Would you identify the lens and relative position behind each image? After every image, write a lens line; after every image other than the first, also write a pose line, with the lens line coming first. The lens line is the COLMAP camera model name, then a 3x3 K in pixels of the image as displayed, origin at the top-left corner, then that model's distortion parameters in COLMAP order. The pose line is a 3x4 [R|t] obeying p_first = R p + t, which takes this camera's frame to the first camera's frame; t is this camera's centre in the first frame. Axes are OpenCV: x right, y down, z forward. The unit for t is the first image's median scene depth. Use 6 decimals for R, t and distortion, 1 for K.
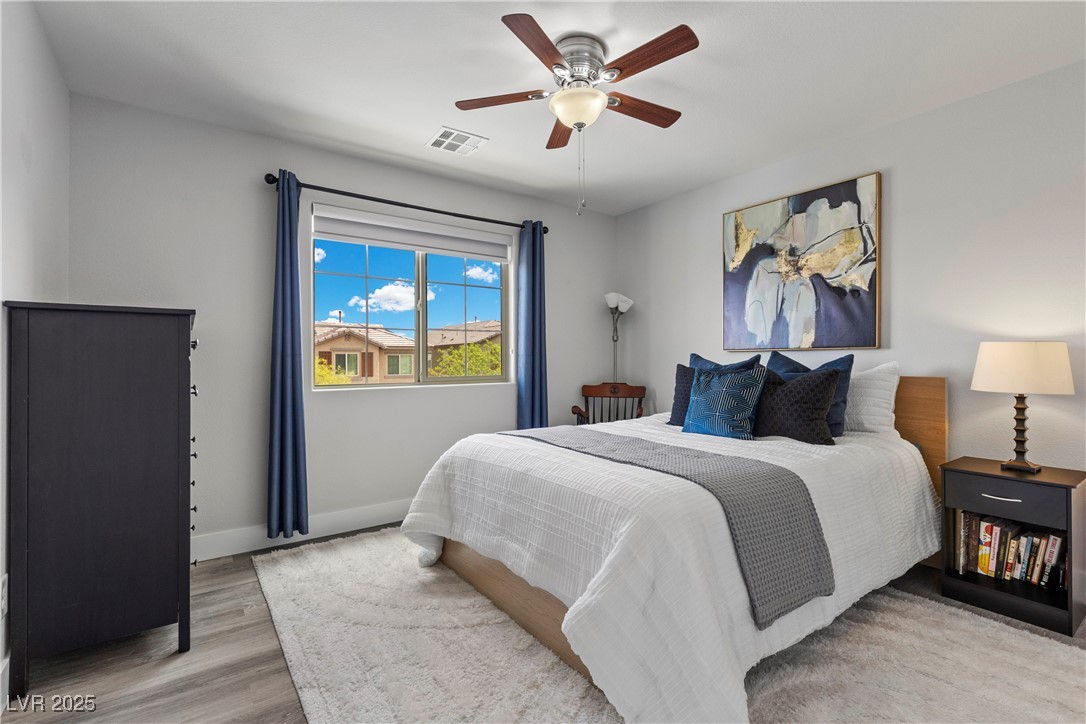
lens RADIAL K [[491.9, 0, 541.3], [0, 491.9, 361.0], [0, 0, 1]] dist [0.004934, -0.001909]
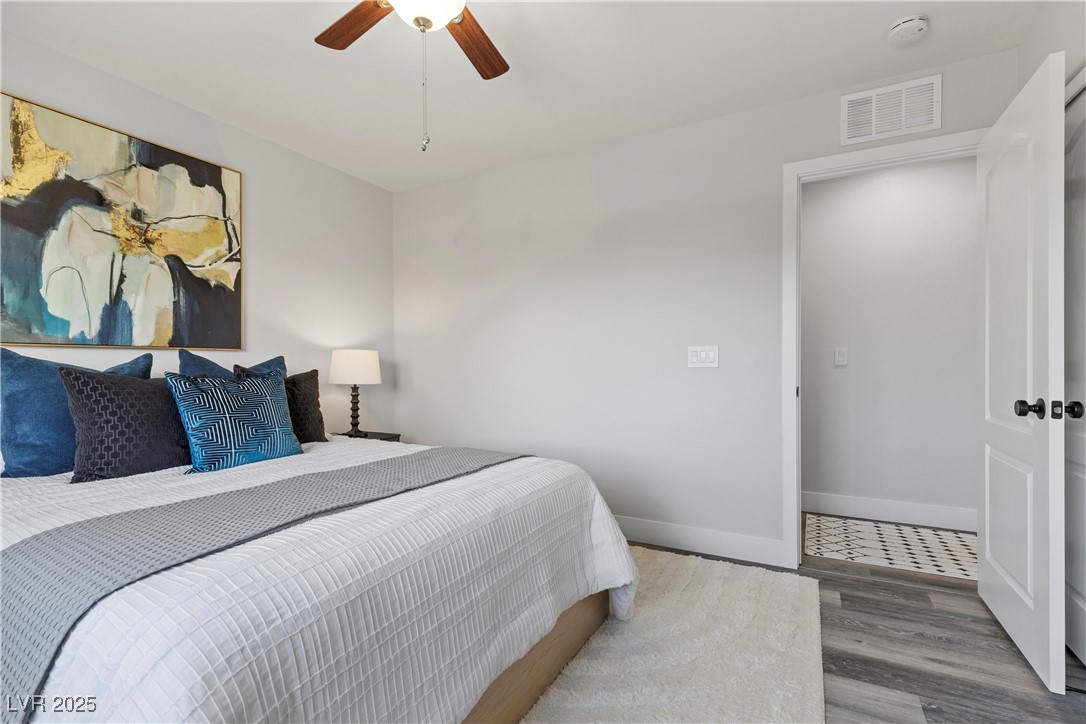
lens RADIAL K [[491.9, 0, 542.6], [0, 491.9, 361.4], [0, 0, 1]] dist [0.004934, -0.001909]
pose [[-0.443377, 0.002312, 0.896332, -0.430109], [-0.001525, 0.999993, -0.003333, -0.001270], [-0.896334, -0.002845, -0.443370, 0.805703]]
